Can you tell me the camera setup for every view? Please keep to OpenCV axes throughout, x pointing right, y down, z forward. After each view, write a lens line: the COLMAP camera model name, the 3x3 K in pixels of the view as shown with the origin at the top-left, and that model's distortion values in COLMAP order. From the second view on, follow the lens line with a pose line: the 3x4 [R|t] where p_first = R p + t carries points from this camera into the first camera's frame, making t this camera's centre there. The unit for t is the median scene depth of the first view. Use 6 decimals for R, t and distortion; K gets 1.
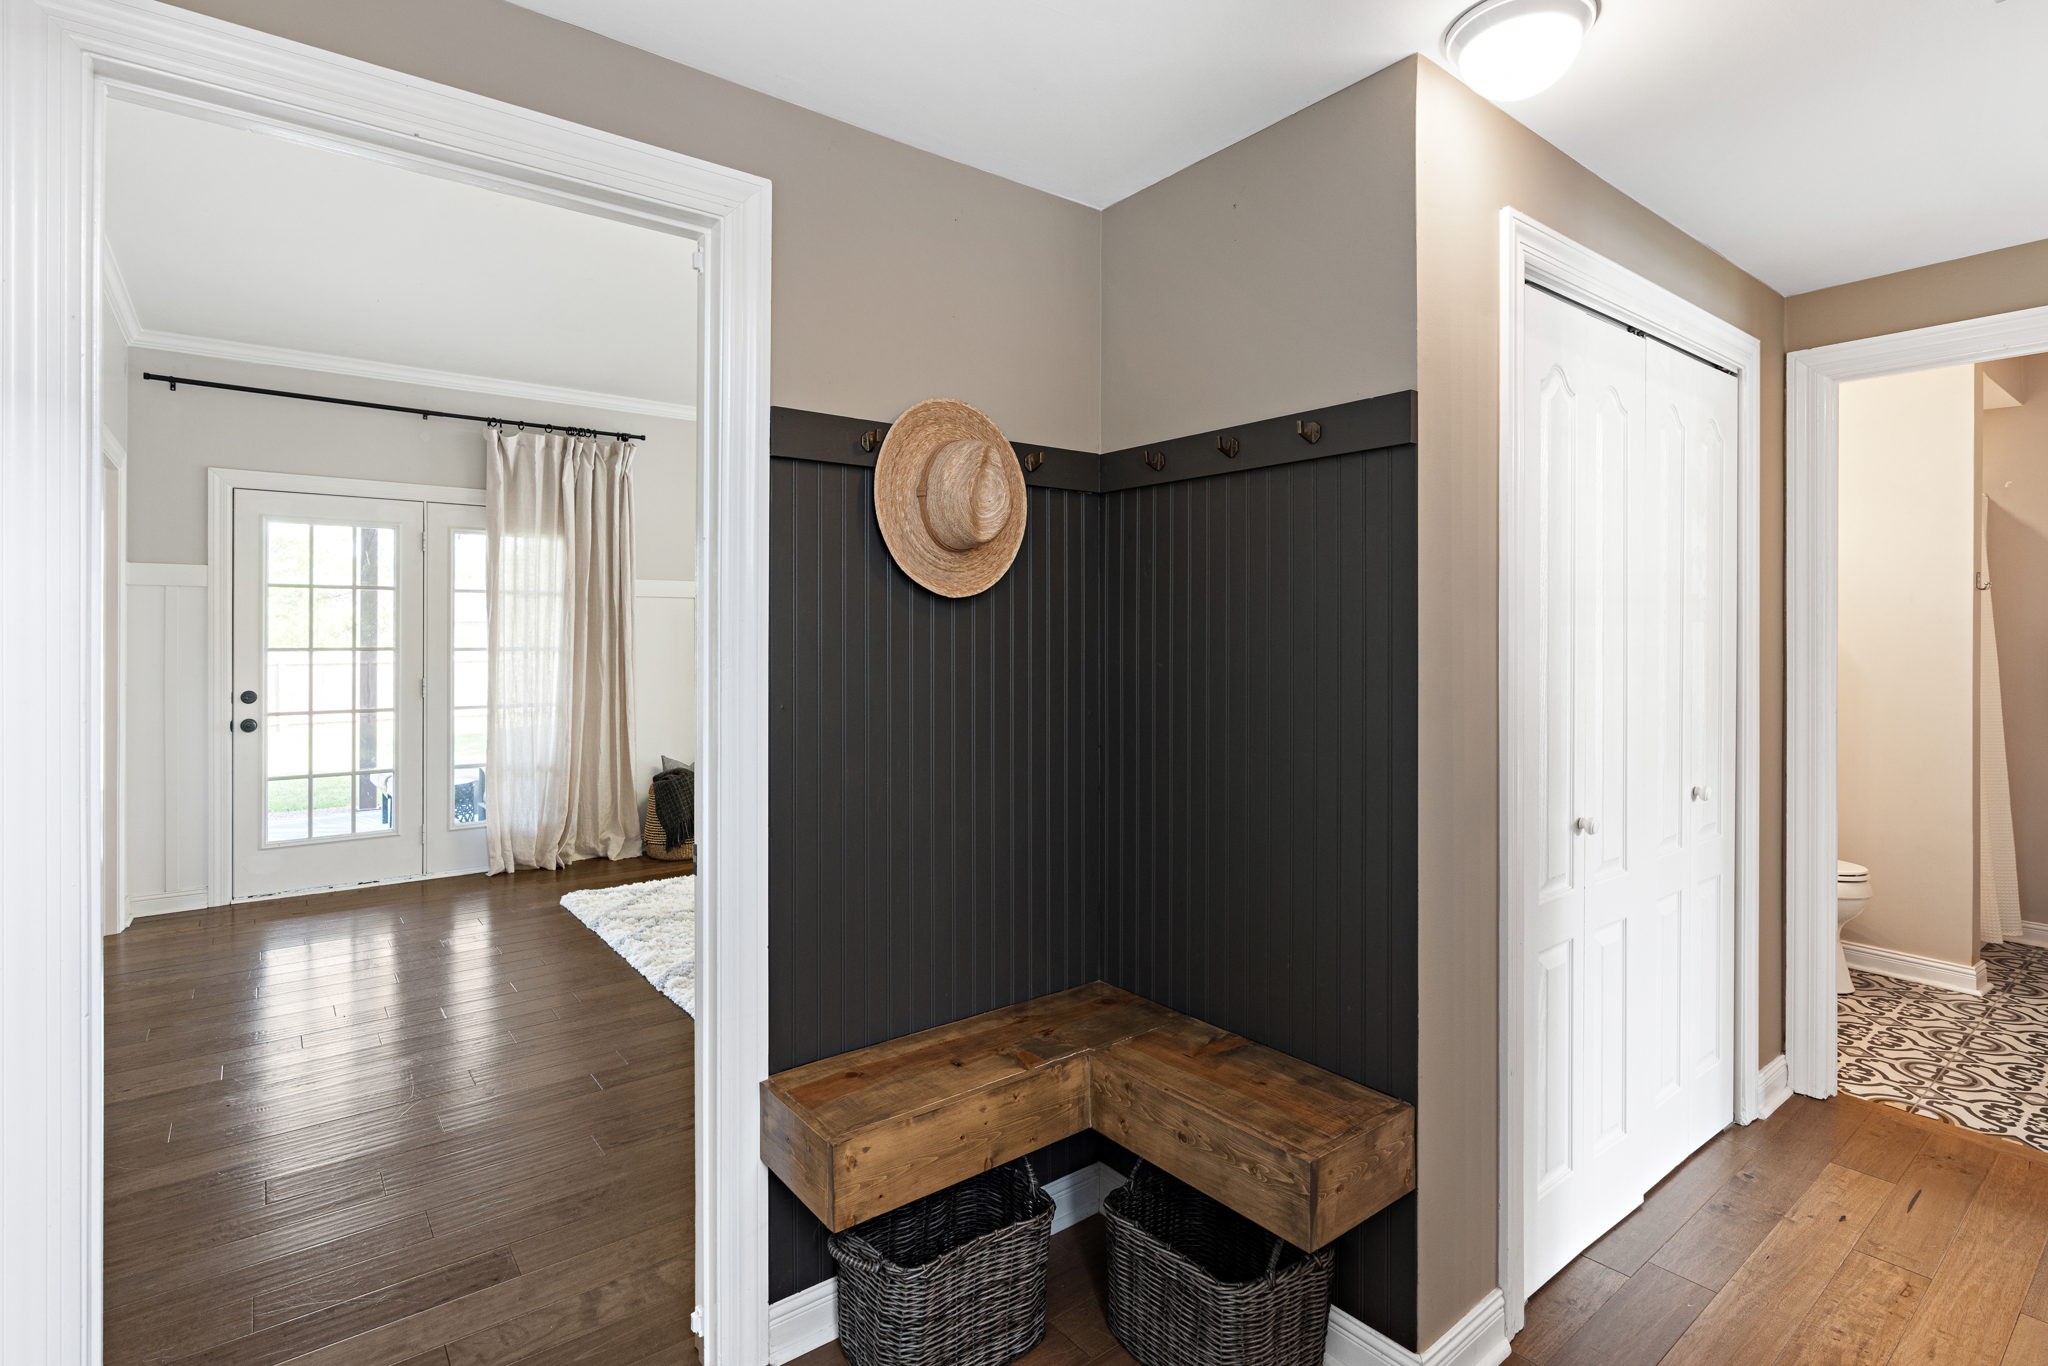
lens RADIAL K [[980.4, 0, 1022.6], [0, 980.4, 637.2], [0, 0, 1]] dist [-0.007265, 0.003104]
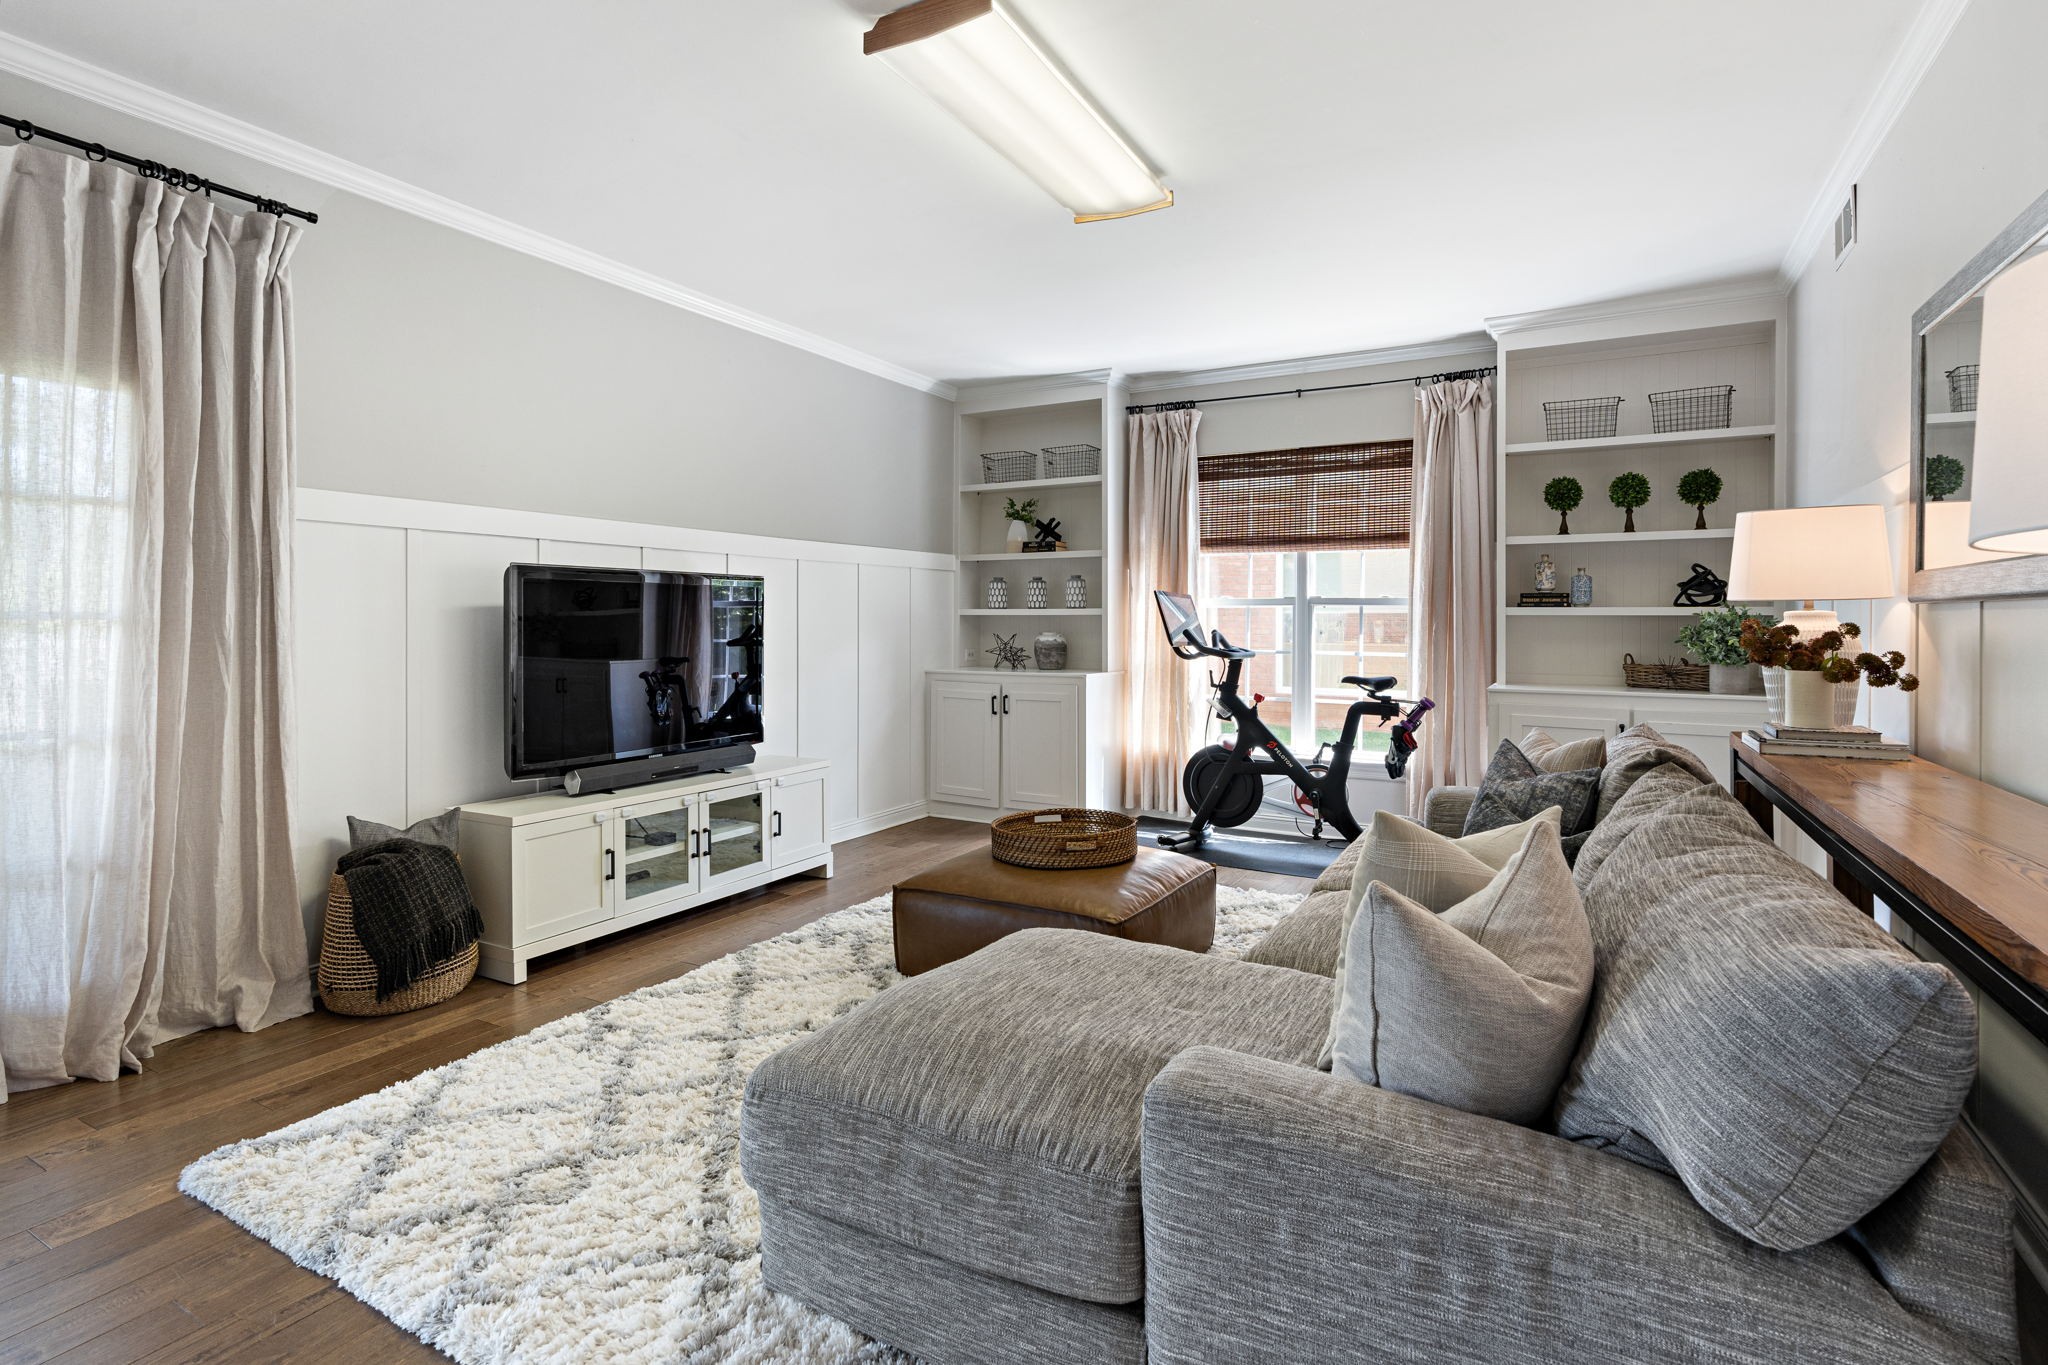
lens RADIAL K [[980.4, 0, 1018.8], [0, 980.4, 626.4], [0, 0, 1]] dist [-0.007265, 0.003104]
pose [[0.923297, 0.000854, 0.384086, -0.250843], [-0.003165, 0.999980, 0.005386, 0.012918], [-0.384074, -0.006189, 0.923282, 0.386098]]
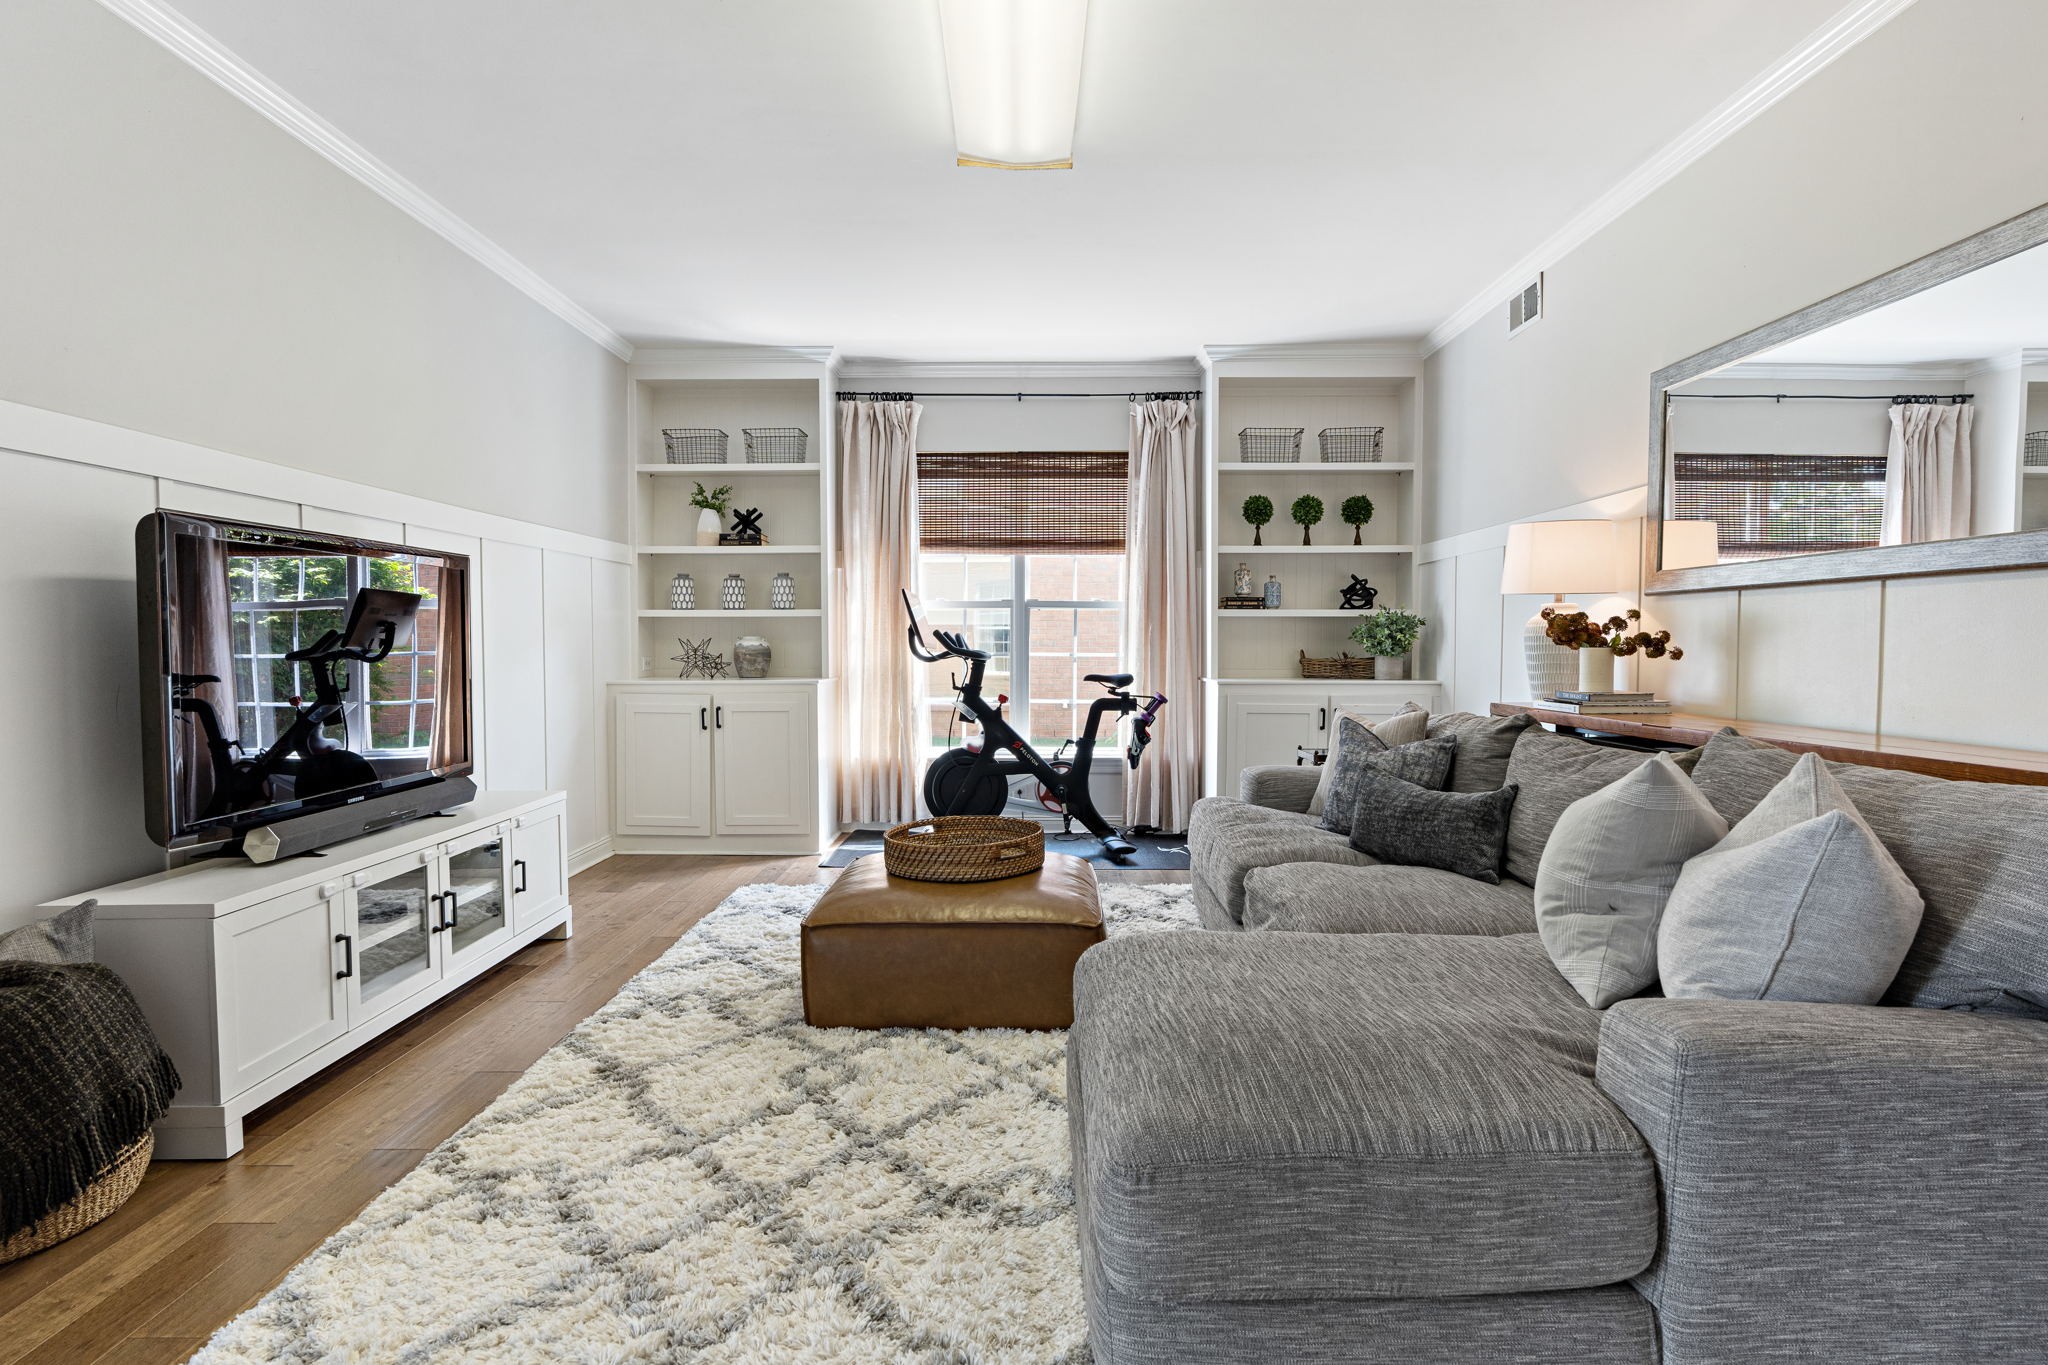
lens RADIAL K [[980.4, 0, 1021.9], [0, 980.4, 676.6], [0, 0, 1]] dist [-0.007265, 0.003104]
pose [[0.627569, -0.028997, 0.778021, -0.408026], [0.000322, 0.999316, 0.036985, 0.031385], [-0.778561, -0.022960, 0.627149, 0.576750]]
